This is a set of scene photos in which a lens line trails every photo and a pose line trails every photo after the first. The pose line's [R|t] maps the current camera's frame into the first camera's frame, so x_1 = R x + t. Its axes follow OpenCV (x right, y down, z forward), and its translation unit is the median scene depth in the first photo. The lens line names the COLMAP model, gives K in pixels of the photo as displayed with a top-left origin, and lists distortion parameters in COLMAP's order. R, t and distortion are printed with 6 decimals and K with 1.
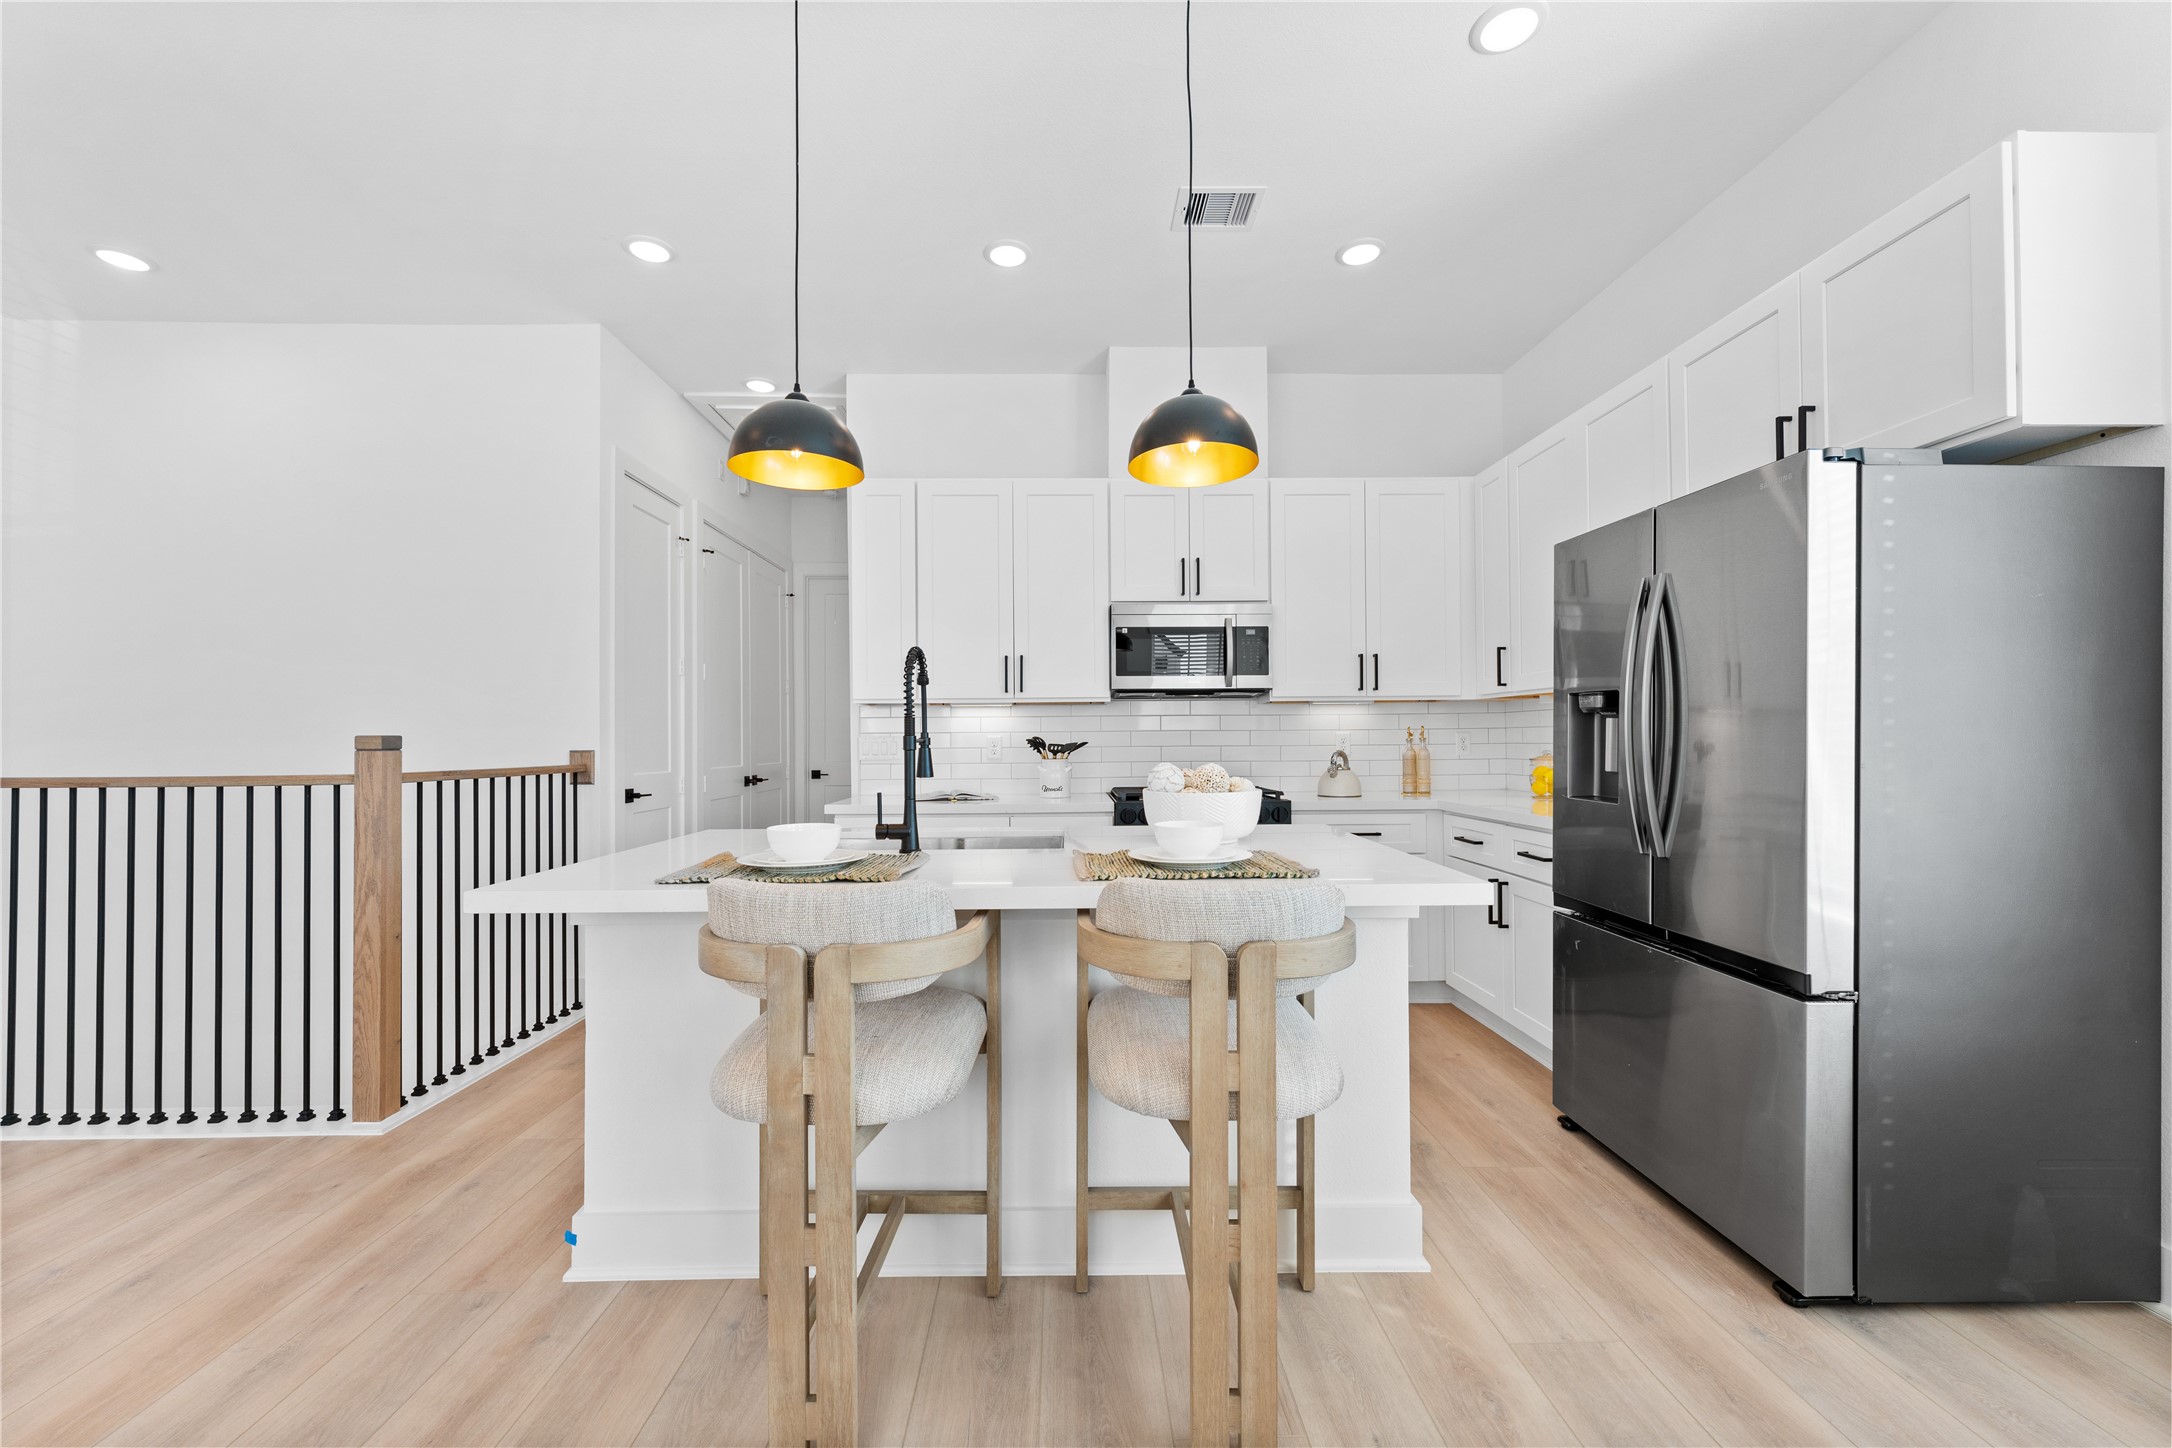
lens RADIAL K [[855.5, 0, 1083.2], [0, 855.5, 730.8], [0, 0, 1]] dist [-0.002954, -0.000329]
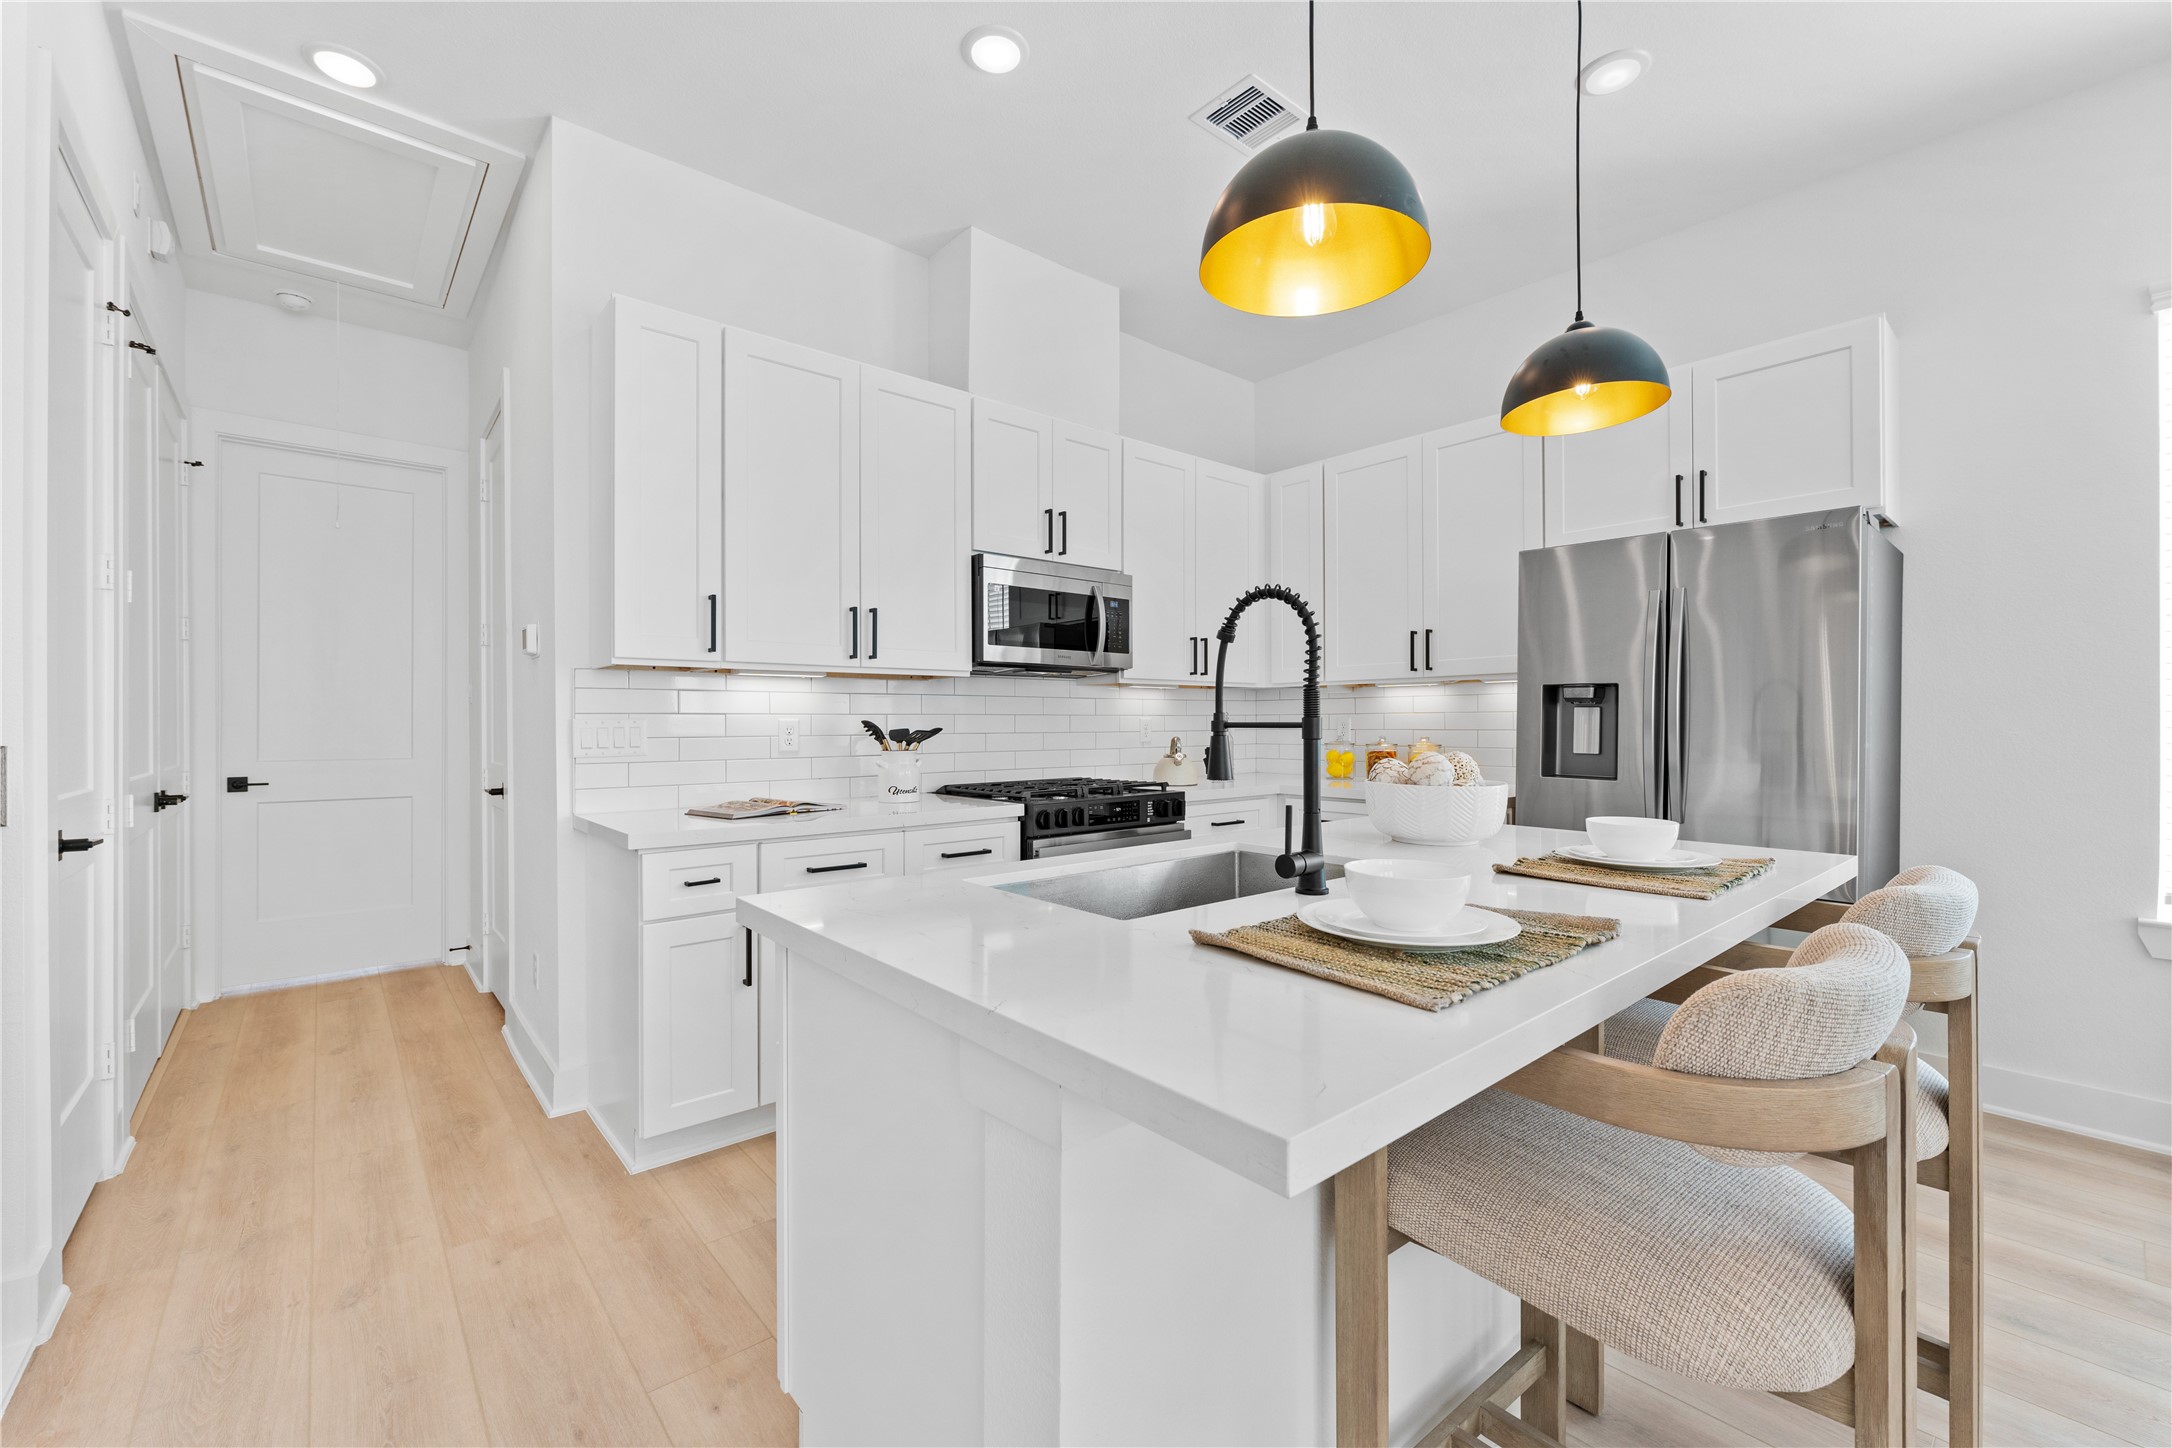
lens RADIAL K [[886.8, 0, 1088.7], [0, 886.8, 720.5], [0, 0, 1]] dist [-0.018688, -0.000088]
pose [[0.768137, 0.005544, 0.640262, -0.408882], [-0.008622, 0.999961, 0.001685, 0.004114], [-0.640228, -0.006814, 0.768155, 0.306851]]
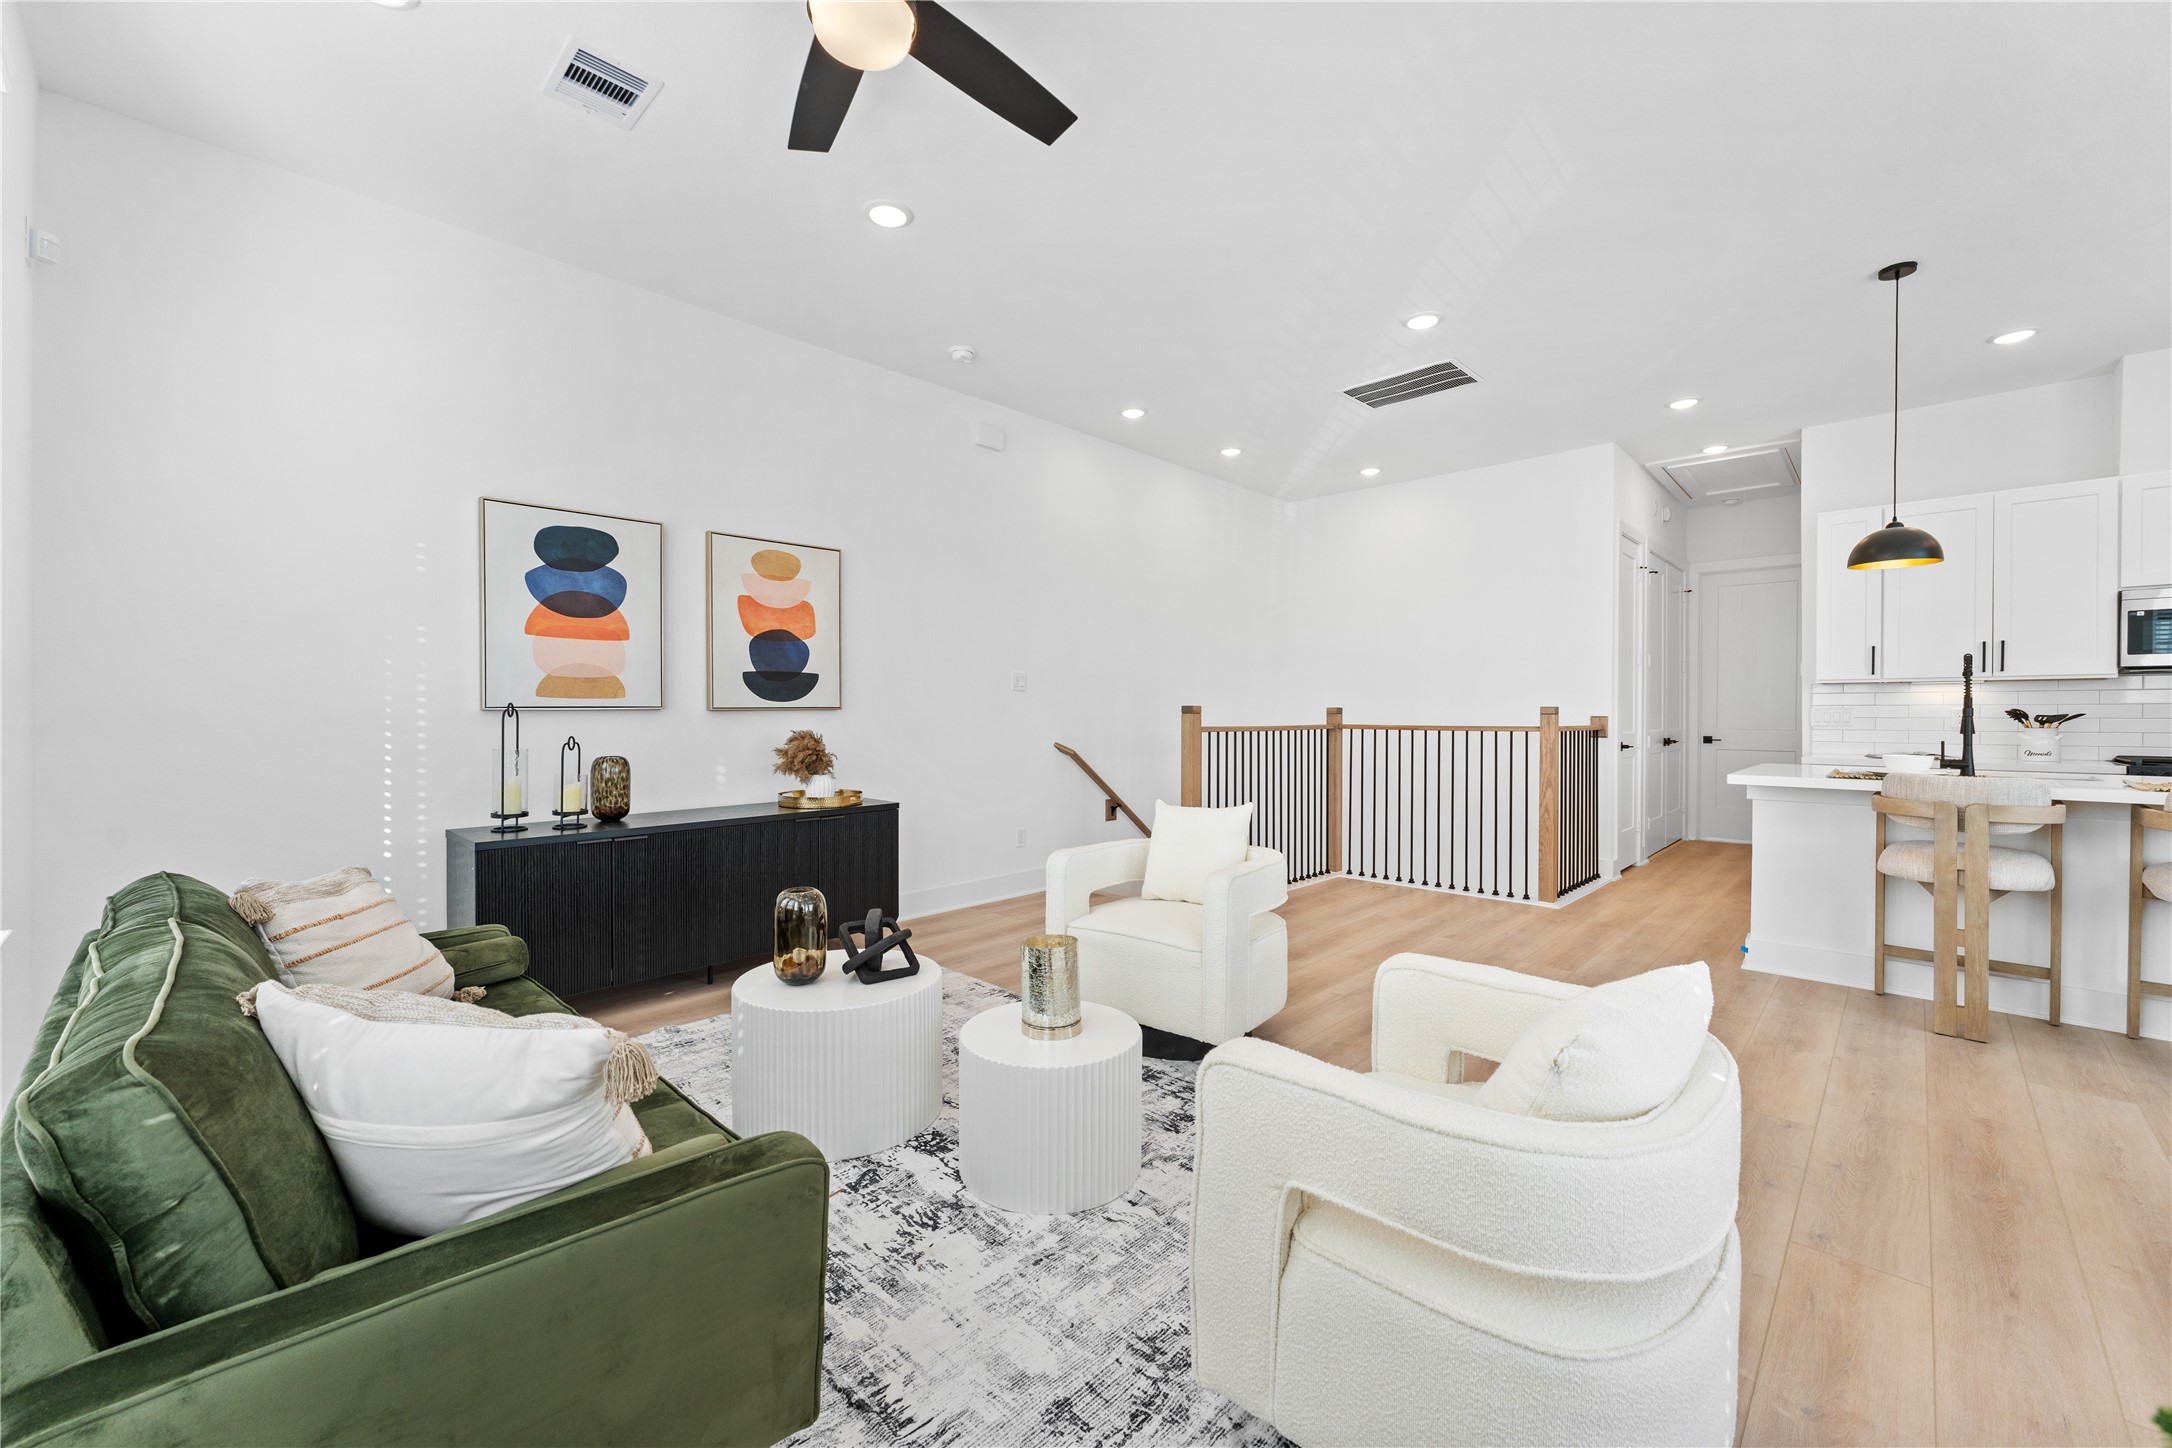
lens RADIAL K [[860.1, 0, 1084.8], [0, 860.1, 717.9], [0, 0, 1]] dist [0.001271, 0.000312]
pose [[0.702605, 0.012590, -0.711469, -0.115123], [0.001527, 0.999814, 0.019201, -0.005613], [0.711579, -0.014577, 0.702455, -0.753493]]
